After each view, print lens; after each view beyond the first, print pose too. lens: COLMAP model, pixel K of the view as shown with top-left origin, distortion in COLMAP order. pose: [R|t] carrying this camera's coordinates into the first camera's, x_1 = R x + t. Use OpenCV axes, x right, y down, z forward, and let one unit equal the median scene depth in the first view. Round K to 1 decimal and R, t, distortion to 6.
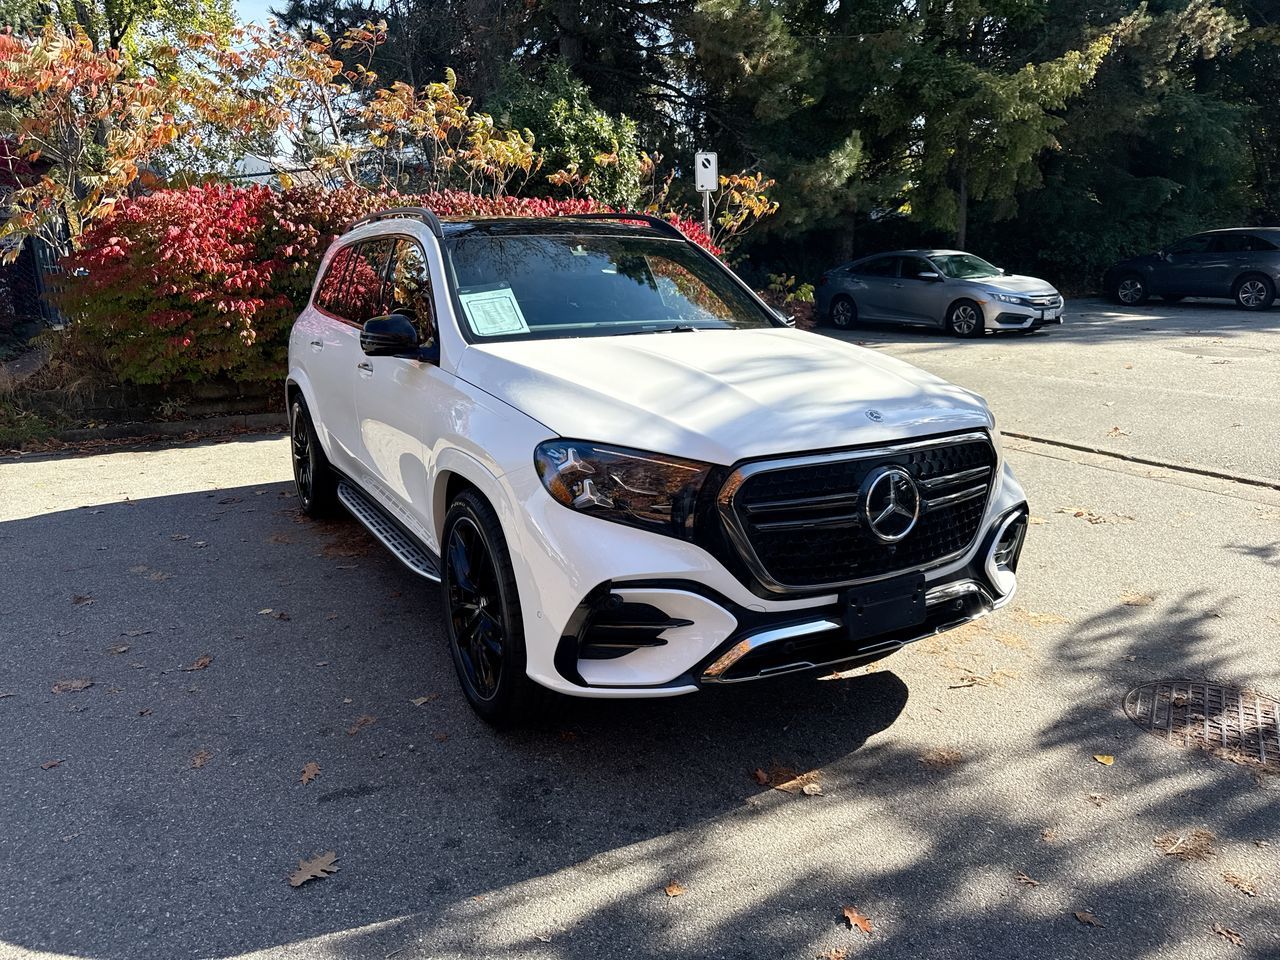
lens RADIAL K [[905.8, 0, 639.1], [0, 905.8, 478.3], [0, 0, 1]] dist [0.034984, -0.036289]
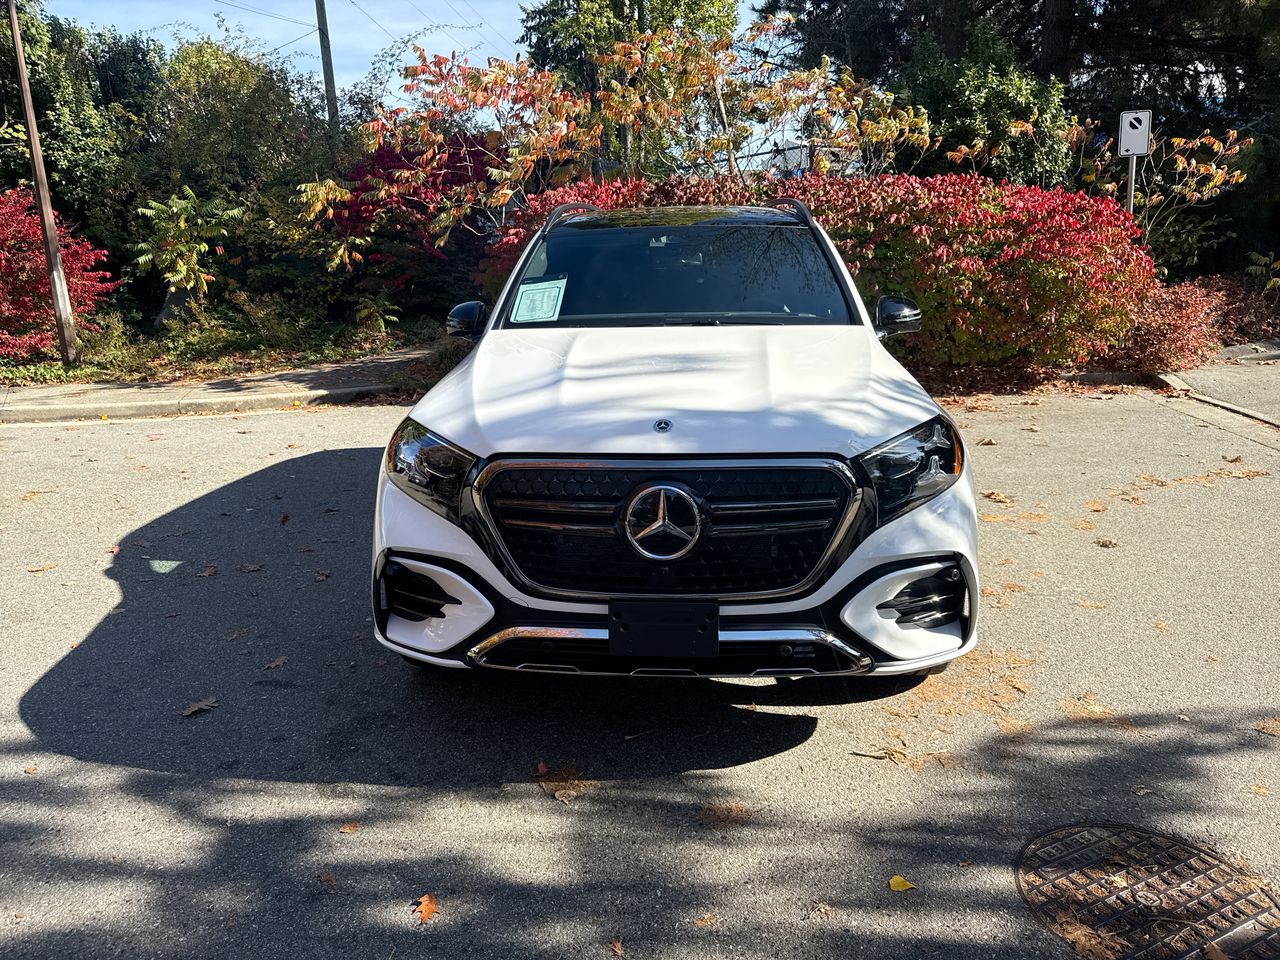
lens RADIAL K [[905.8, 0, 637.3], [0, 905.8, 476.7], [0, 0, 1]] dist [0.034984, -0.036289]
pose [[0.848203, 0.124077, -0.514933, 0.227845], [-0.113224, 0.992178, 0.052568, -0.019772], [0.517428, 0.013714, 0.855617, 0.057985]]
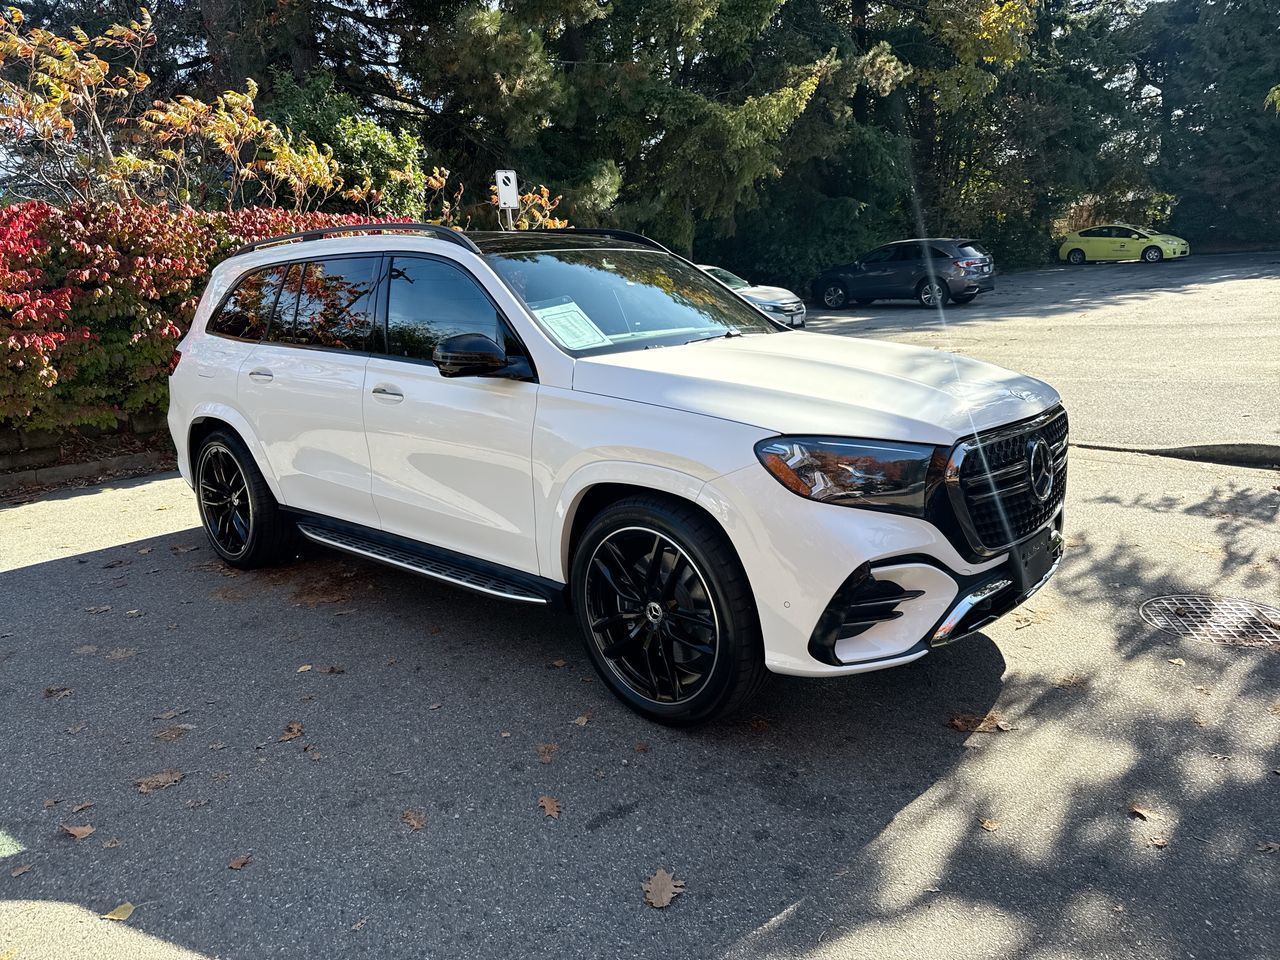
lens RADIAL K [[905.8, 0, 635.7], [0, 905.8, 468.2], [0, 0, 1]] dist [0.034984, -0.036289]
pose [[0.942302, -0.092041, 0.321863, -0.182991], [0.101479, 0.994757, -0.012630, -0.003319], [-0.319013, 0.044563, 0.946702, 0.017582]]
